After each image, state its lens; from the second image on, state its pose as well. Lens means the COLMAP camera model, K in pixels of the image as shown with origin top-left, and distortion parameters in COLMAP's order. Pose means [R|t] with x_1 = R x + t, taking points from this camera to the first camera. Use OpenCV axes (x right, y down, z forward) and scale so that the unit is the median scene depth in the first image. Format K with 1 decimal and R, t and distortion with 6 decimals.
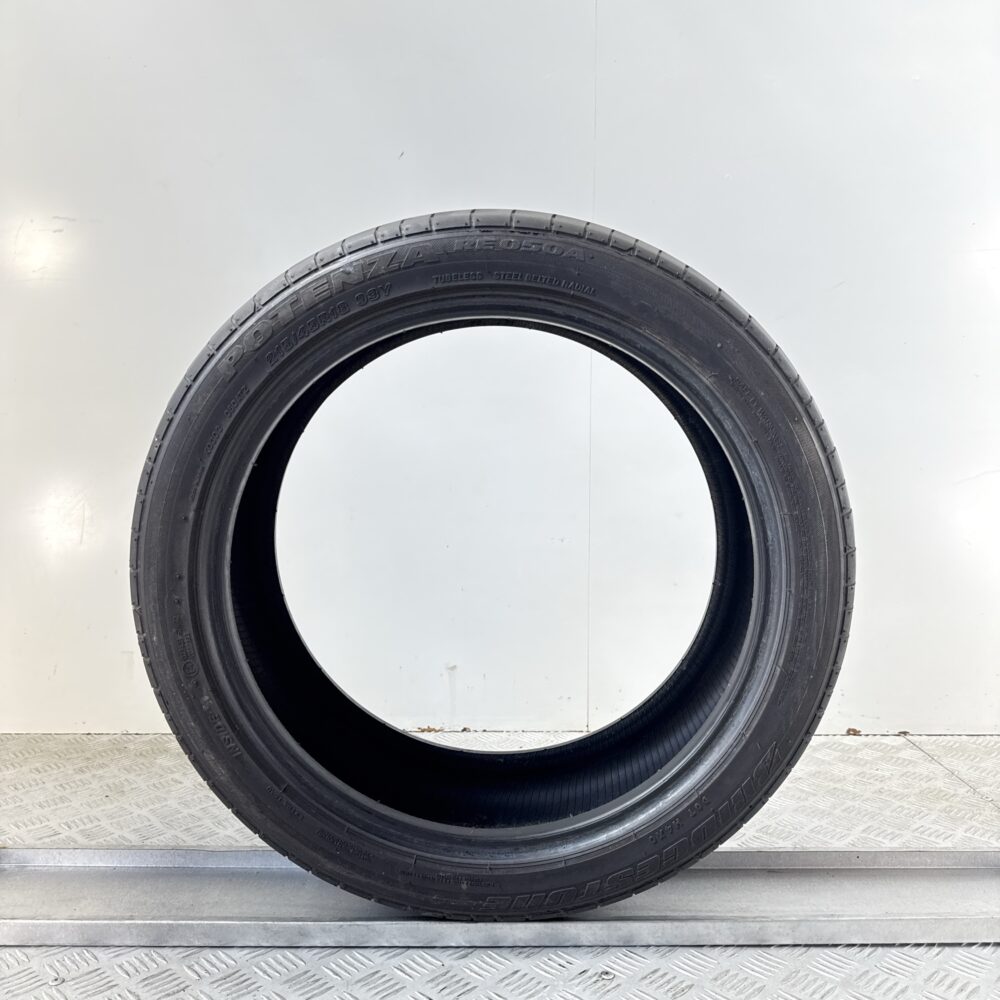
lens RADIAL K [[944.8, 0, 499.4], [0, 944.8, 501.0], [0, 0, 1]] dist [0.000140, 0.000000]
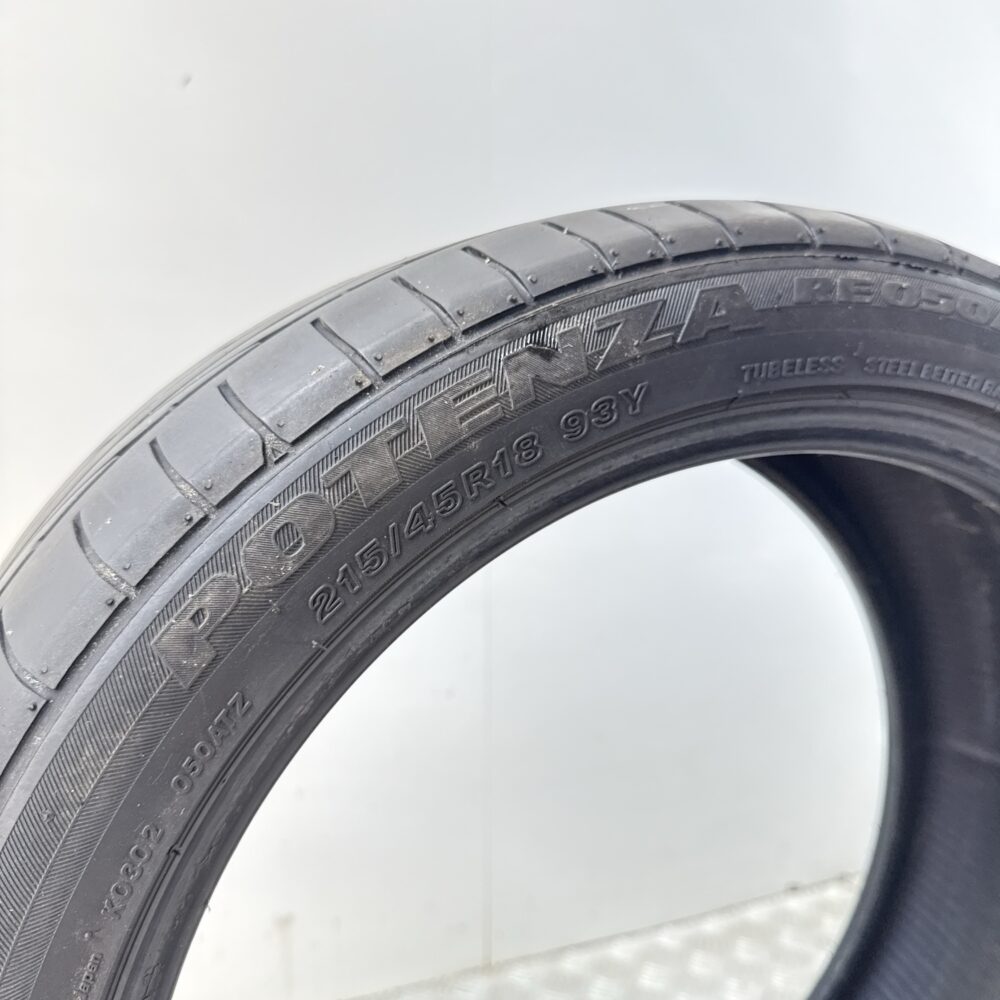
lens RADIAL K [[944.8, 0, 500.3], [0, 944.8, 498.5], [0, 0, 1]] dist [0.000140, 0.000000]
pose [[0.917441, -0.043271, 0.395512, -0.316338], [0.039815, 0.999063, 0.016948, -0.192087], [-0.395875, 0.000199, 0.918304, 0.674662]]
